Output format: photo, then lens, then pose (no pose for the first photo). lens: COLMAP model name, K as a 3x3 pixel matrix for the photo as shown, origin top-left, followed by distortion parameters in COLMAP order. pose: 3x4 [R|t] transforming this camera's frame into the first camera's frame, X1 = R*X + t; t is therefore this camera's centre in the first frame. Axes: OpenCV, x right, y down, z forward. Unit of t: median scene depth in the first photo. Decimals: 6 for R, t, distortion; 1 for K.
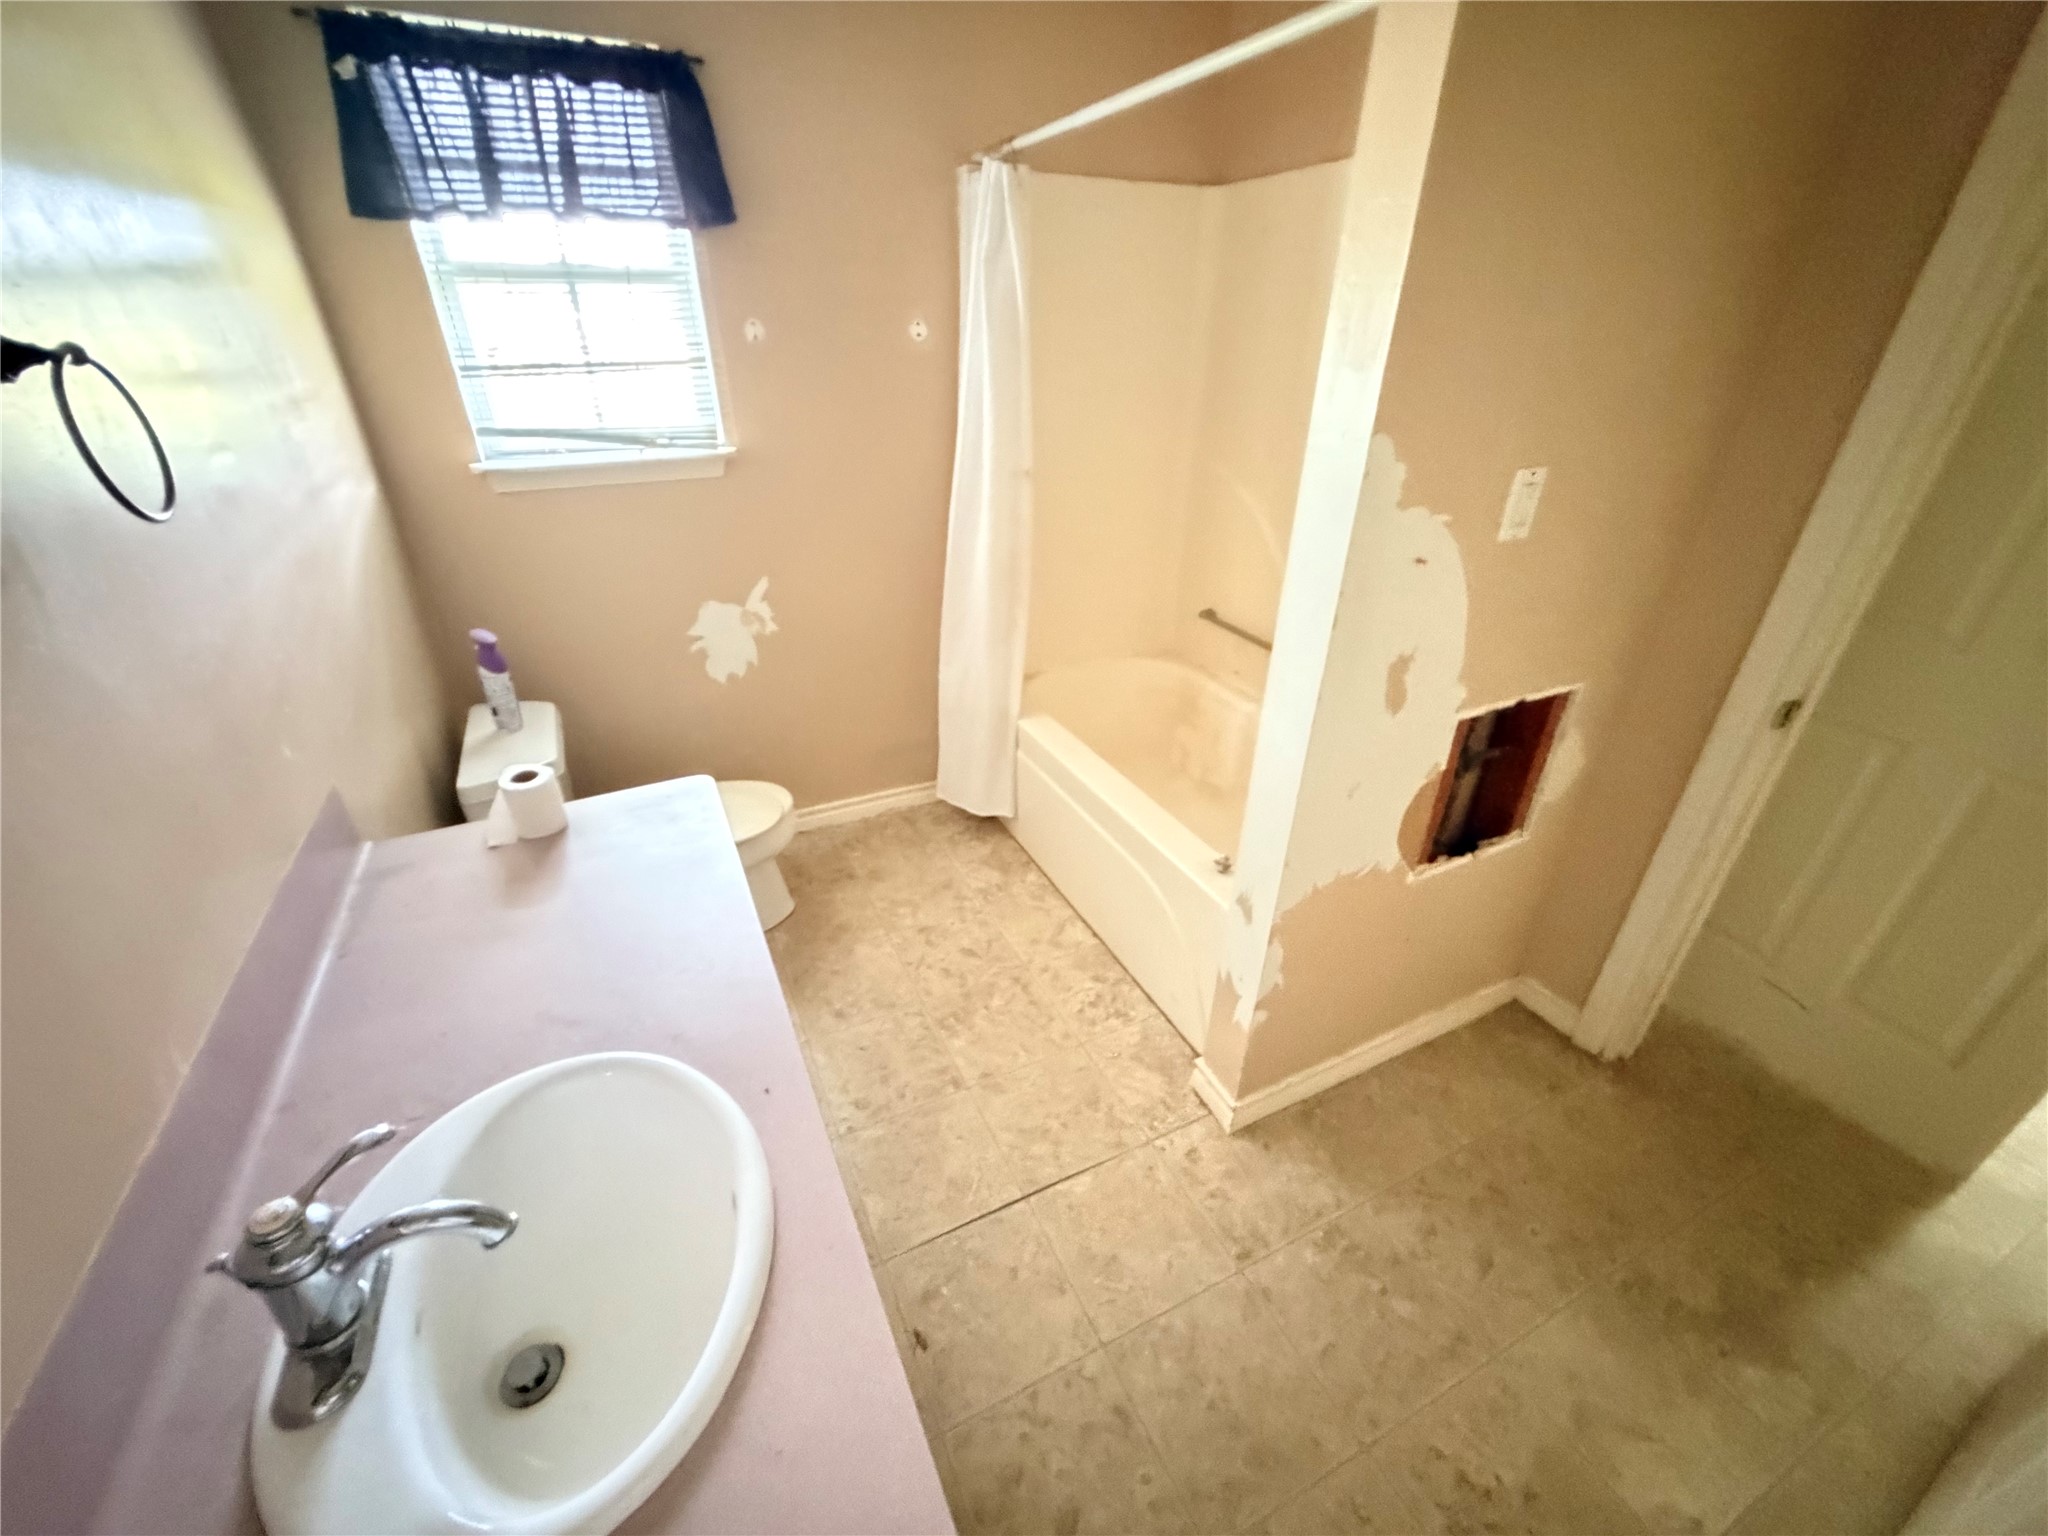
lens RADIAL K [[816.5, 0, 1014.5], [0, 816.5, 771.4], [0, 0, 1]] dist [0.003033, 0.000124]
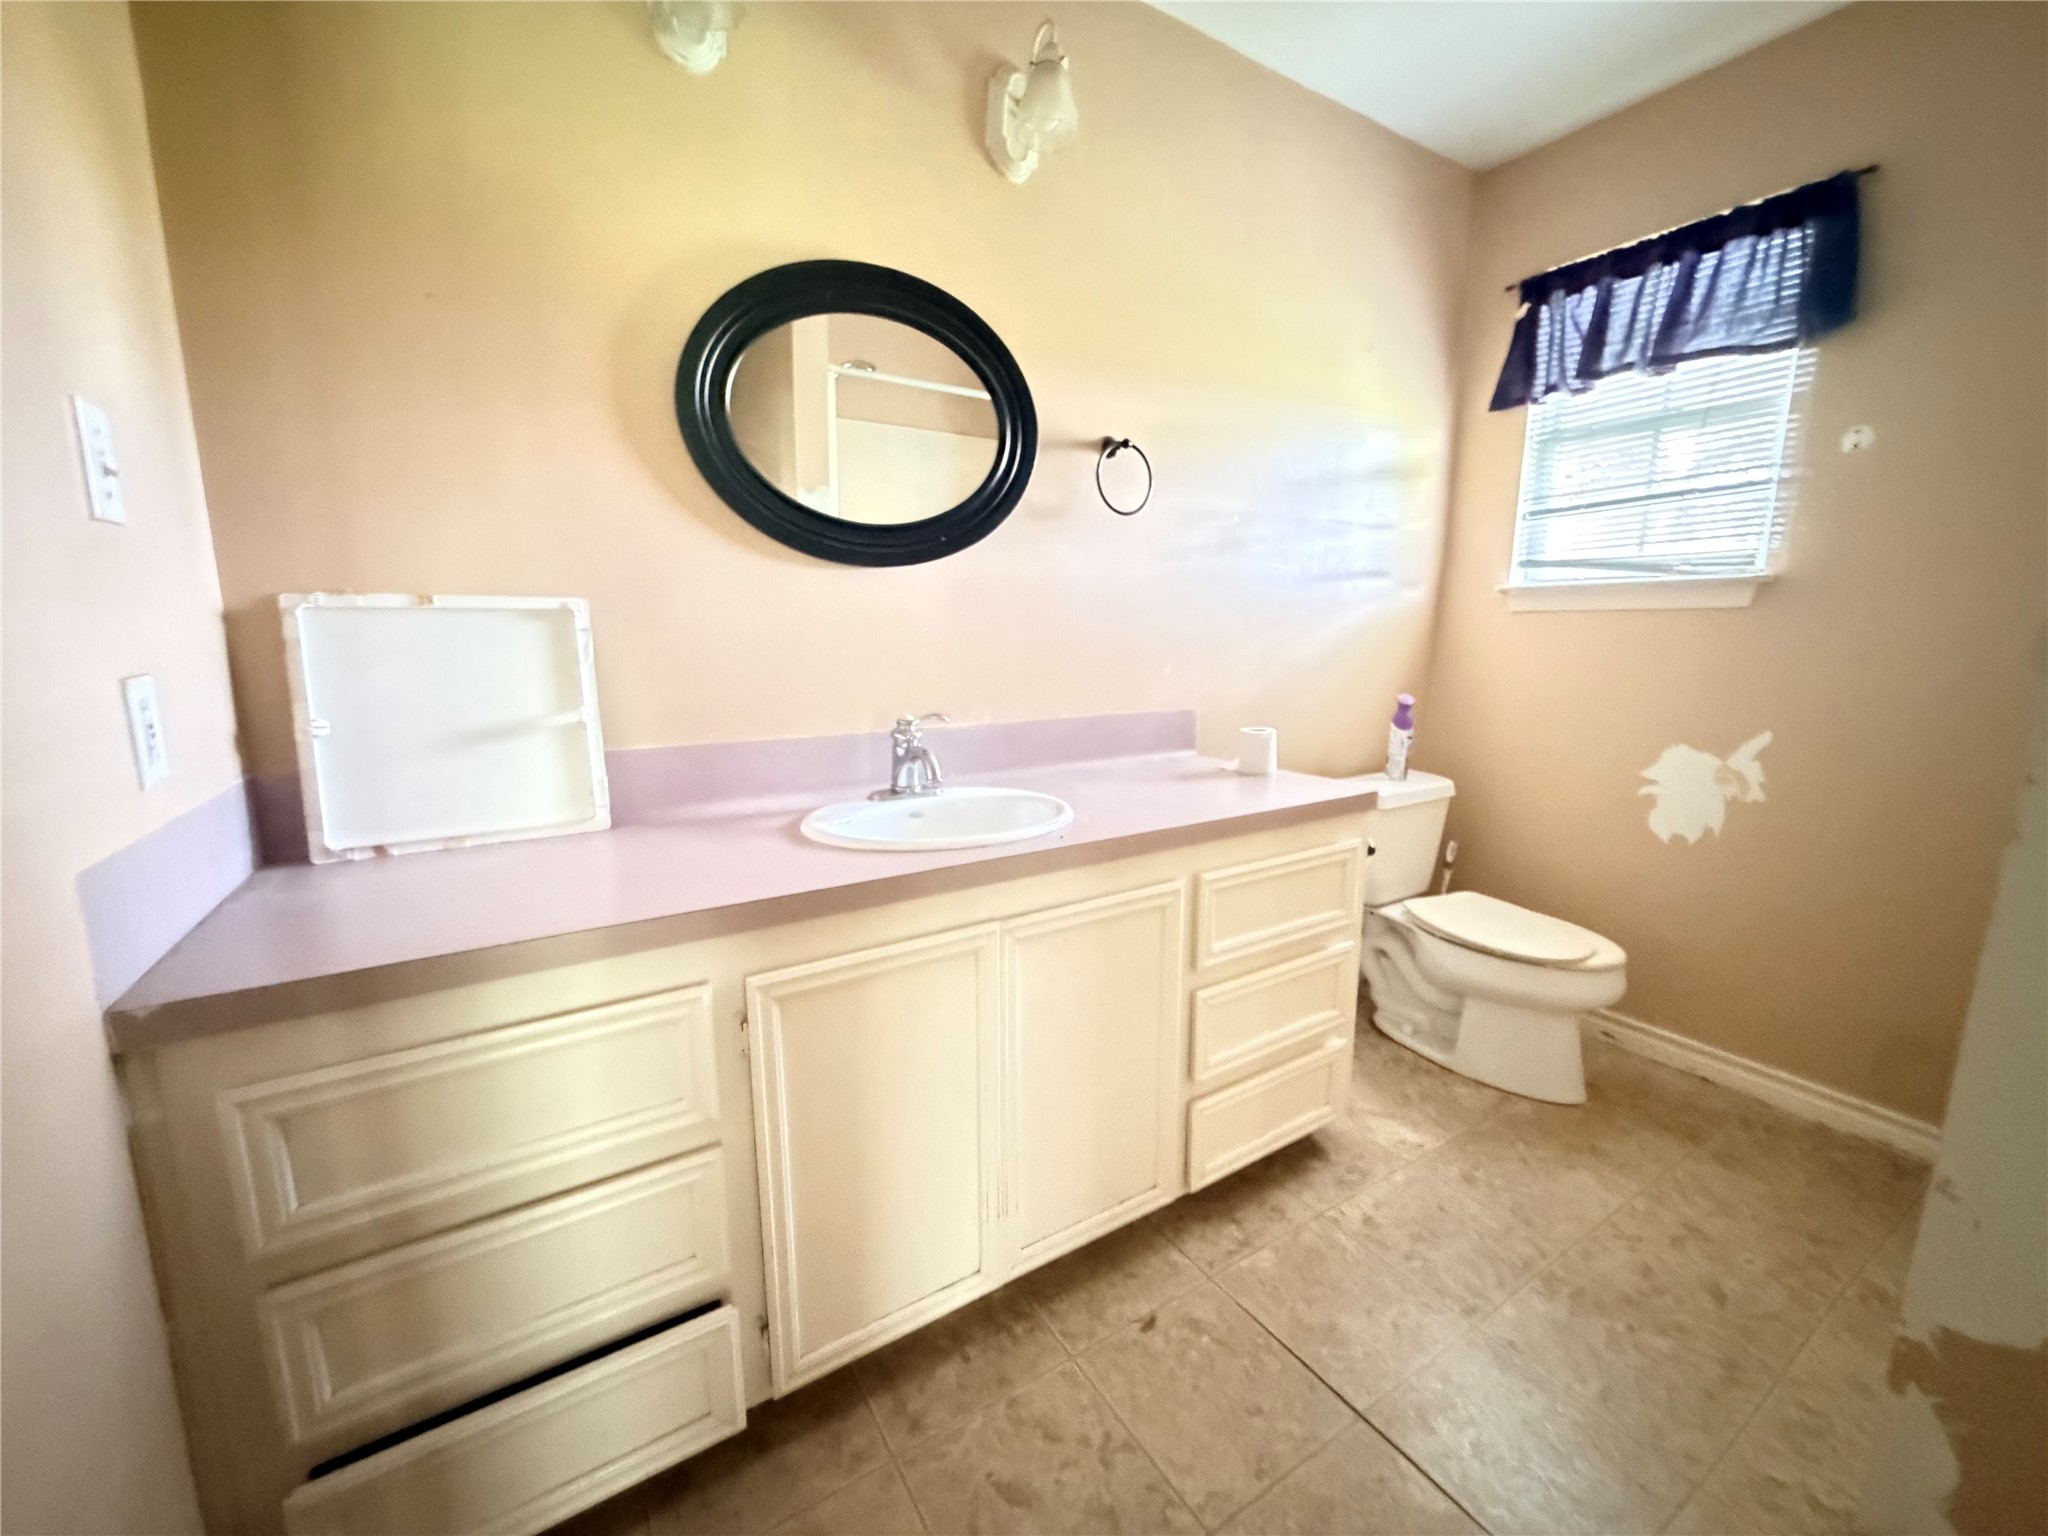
lens RADIAL K [[816.5, 0, 1006.3], [0, 816.5, 764.9], [0, 0, 1]] dist [0.003033, 0.000124]
pose [[0.101392, 0.170194, -0.980180, 0.501562], [-0.486629, 0.867826, 0.100347, 0.088787], [0.867705, 0.466810, 0.170812, 0.289997]]
